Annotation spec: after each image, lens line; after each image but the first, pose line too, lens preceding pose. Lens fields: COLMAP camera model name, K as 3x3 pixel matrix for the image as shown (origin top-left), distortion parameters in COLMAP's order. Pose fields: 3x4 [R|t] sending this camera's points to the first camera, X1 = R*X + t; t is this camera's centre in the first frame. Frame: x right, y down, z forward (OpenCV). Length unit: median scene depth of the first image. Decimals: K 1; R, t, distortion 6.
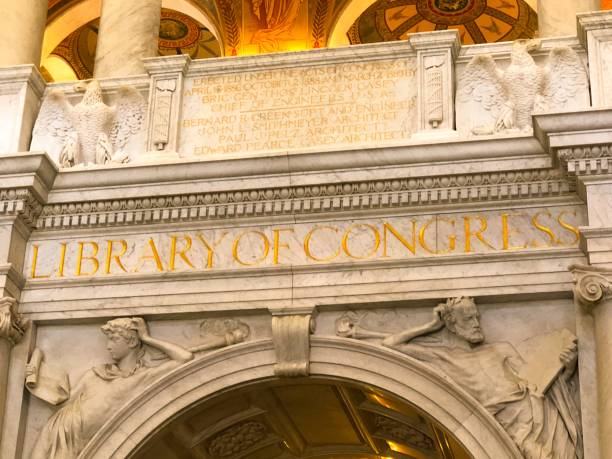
lens RADIAL K [[1432.7, 0, 306.0], [0, 1432.7, 229.5], [0, 0, 1]] dist [-0.030414, 0.029317]
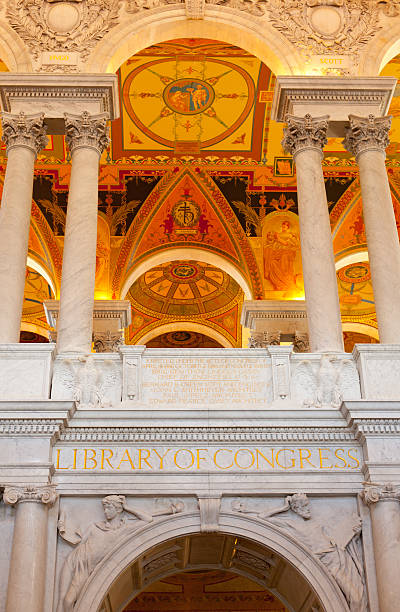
lens RADIAL K [[941.6, 0, 200.0], [0, 941.6, 306.0], [0, 0, 1]] dist [0.001671, -0.000386]
pose [[0.970585, 0.079451, 0.227270, -0.316271], [-0.064936, 0.995385, -0.070660, -0.100629], [-0.231836, 0.053823, 0.971265, -0.193815]]
